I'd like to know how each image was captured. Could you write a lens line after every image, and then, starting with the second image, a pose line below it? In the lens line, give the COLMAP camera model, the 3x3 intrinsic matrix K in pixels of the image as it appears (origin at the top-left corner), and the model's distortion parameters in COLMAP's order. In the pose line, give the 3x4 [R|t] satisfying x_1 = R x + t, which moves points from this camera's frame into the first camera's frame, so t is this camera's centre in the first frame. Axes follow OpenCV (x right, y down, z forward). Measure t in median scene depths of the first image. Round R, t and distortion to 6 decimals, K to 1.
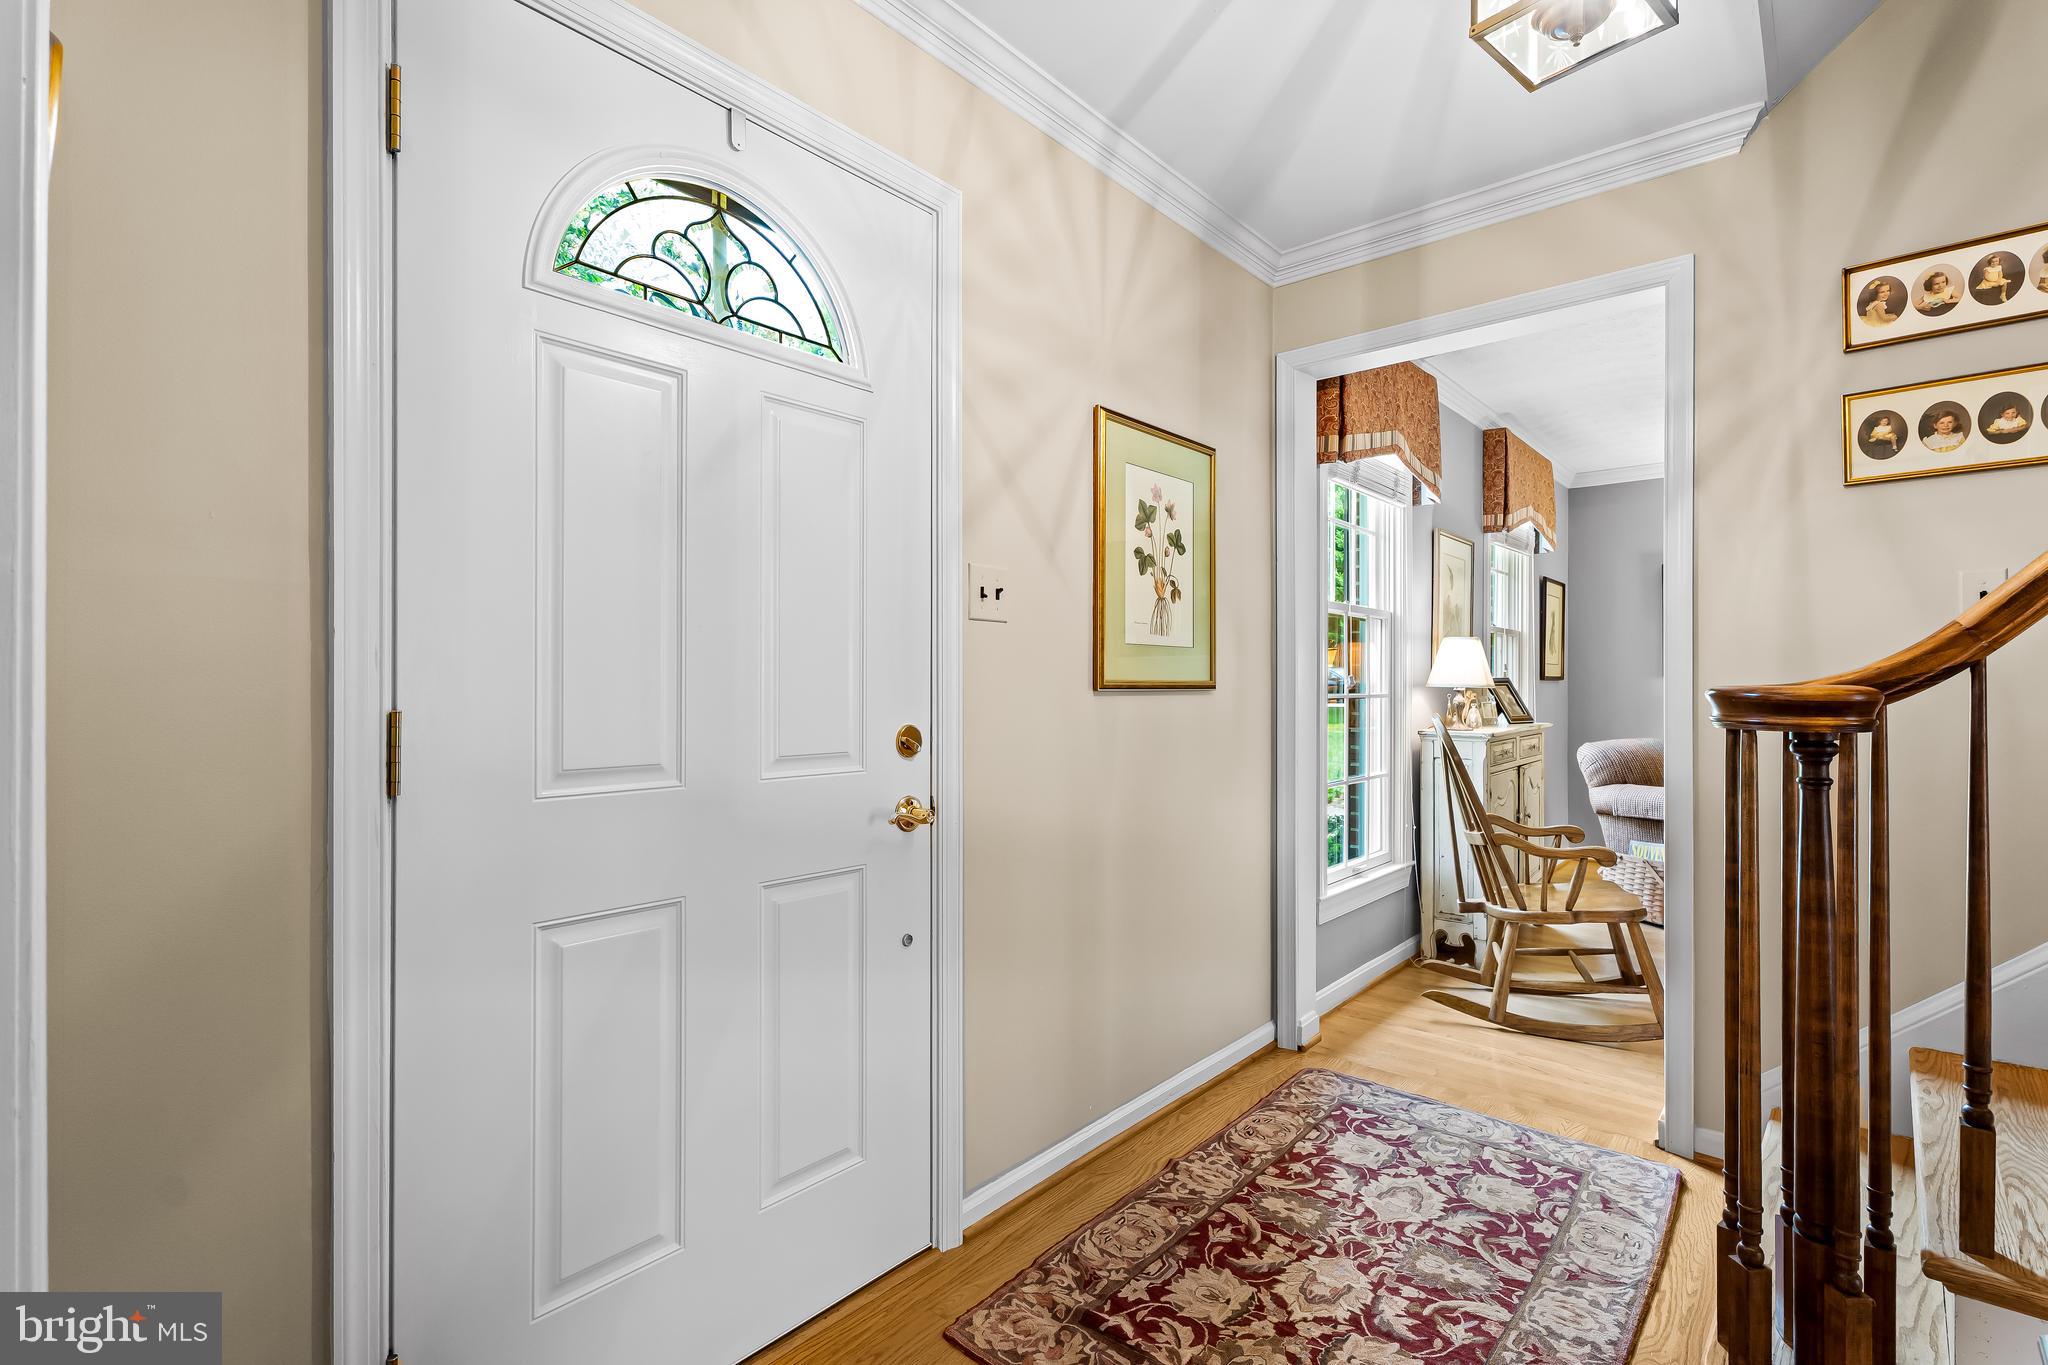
lens RADIAL K [[951.1, 0, 1027.6], [0, 951.1, 686.9], [0, 0, 1]] dist [0.003552, 0.000635]
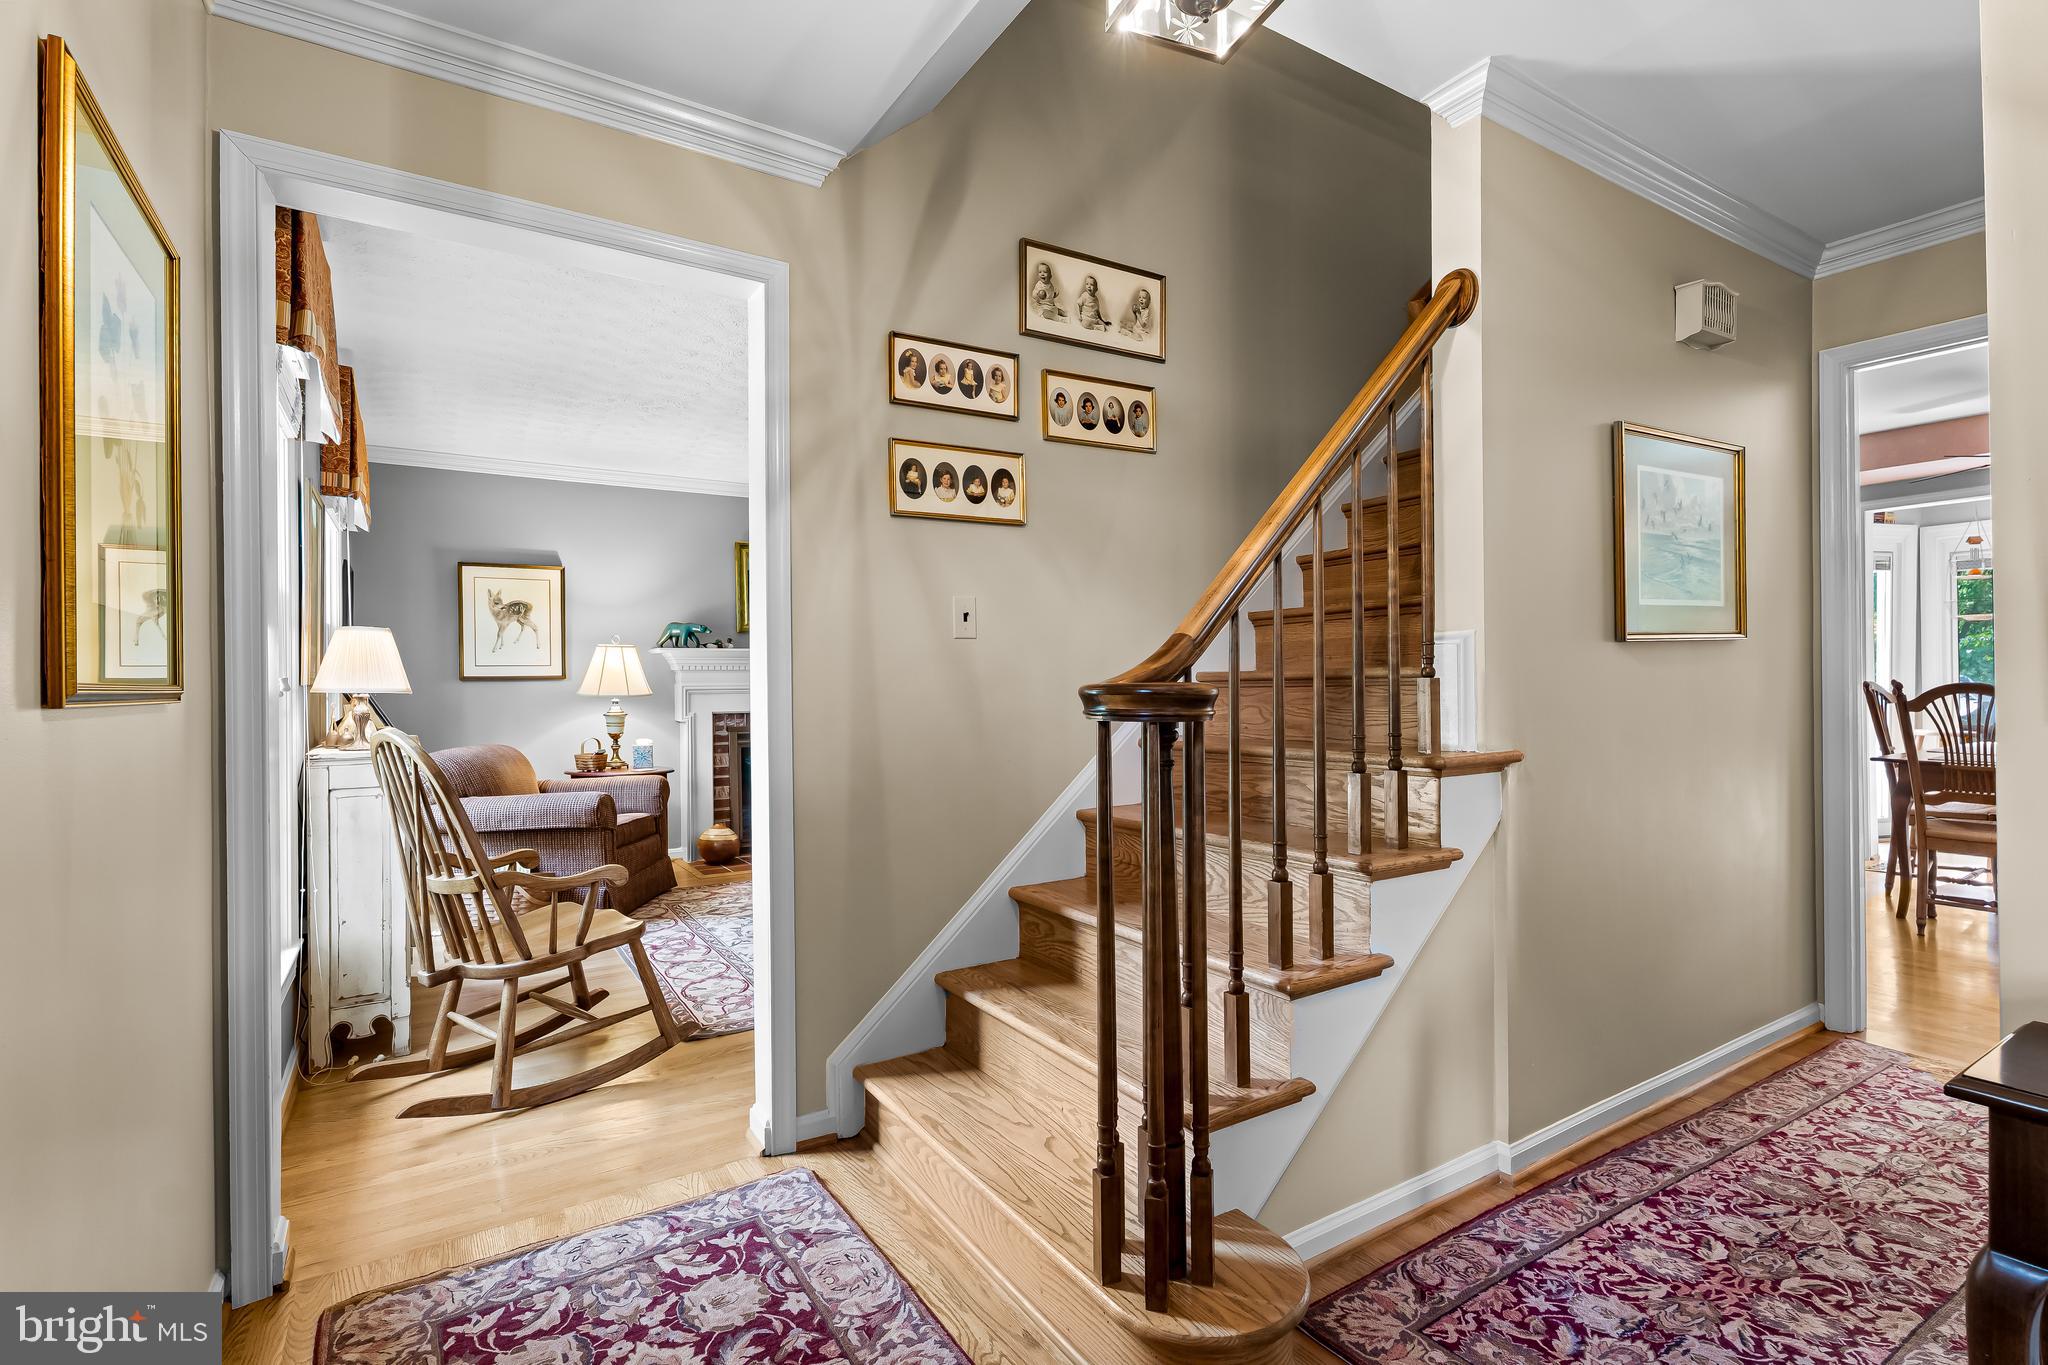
lens RADIAL K [[956.1, 0, 1024.0], [0, 956.1, 682.5], [0, 0, 1]] dist [0.002314, 0.000134]
pose [[0.286630, -0.006046, 0.958022, -0.216007], [0.014737, 0.999890, 0.001901, -0.003940], [-0.957928, 0.013573, 0.286687, 0.479513]]
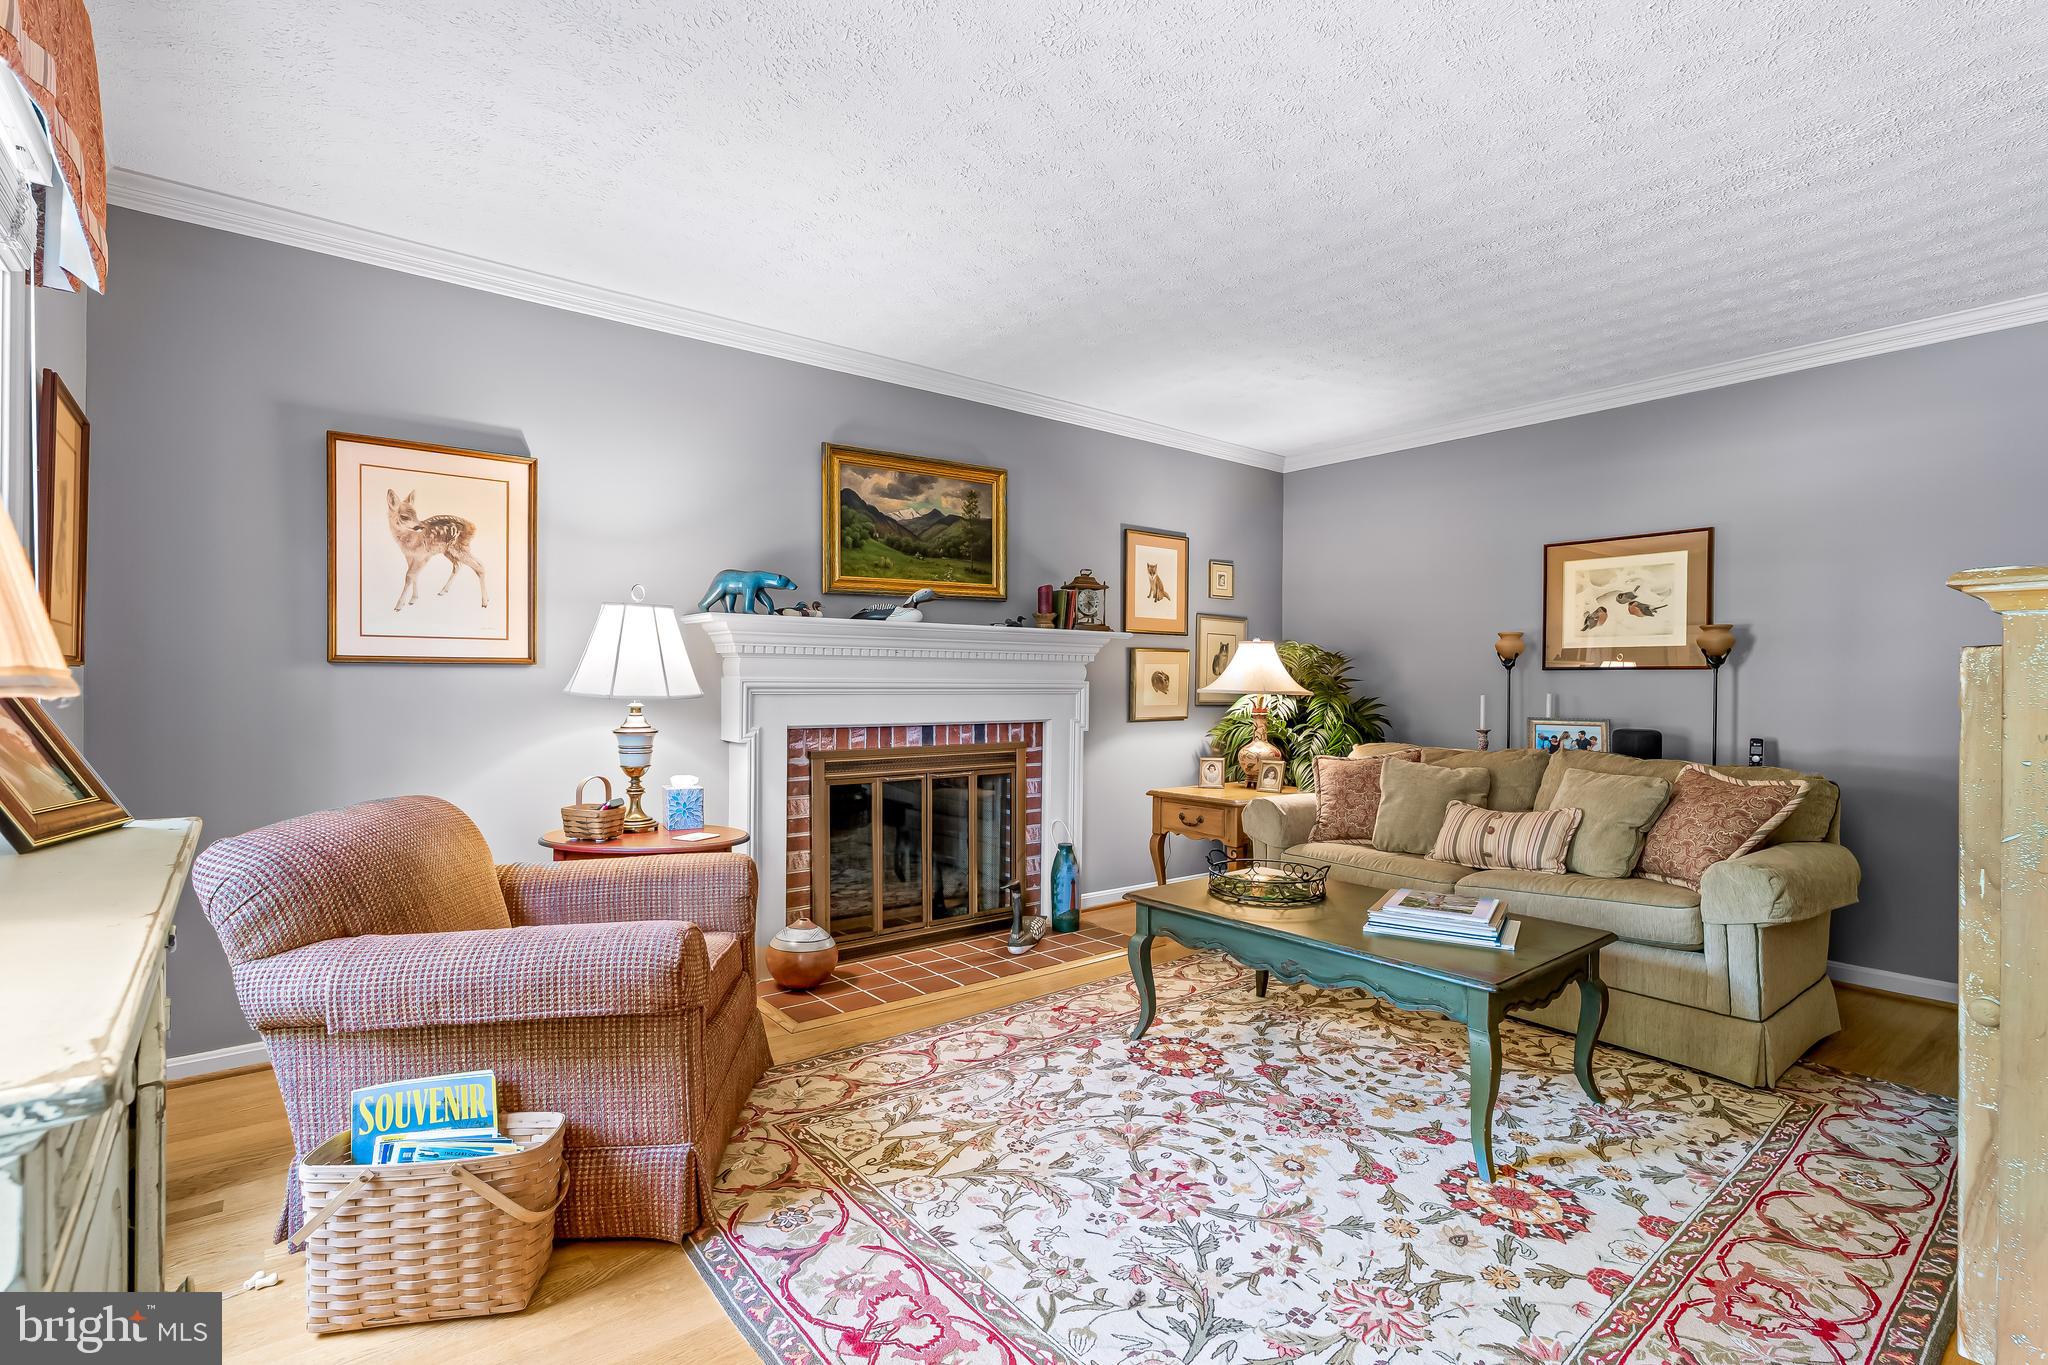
lens RADIAL K [[951.1, 0, 1027.6], [0, 951.1, 686.9], [0, 0, 1]] dist [0.003552, 0.000635]
pose [[0.182195, -0.005834, 0.983245, 0.648129], [-0.001266, 0.999980, 0.006168, -0.003236], [-0.983262, -0.002368, 0.182184, 1.427969]]
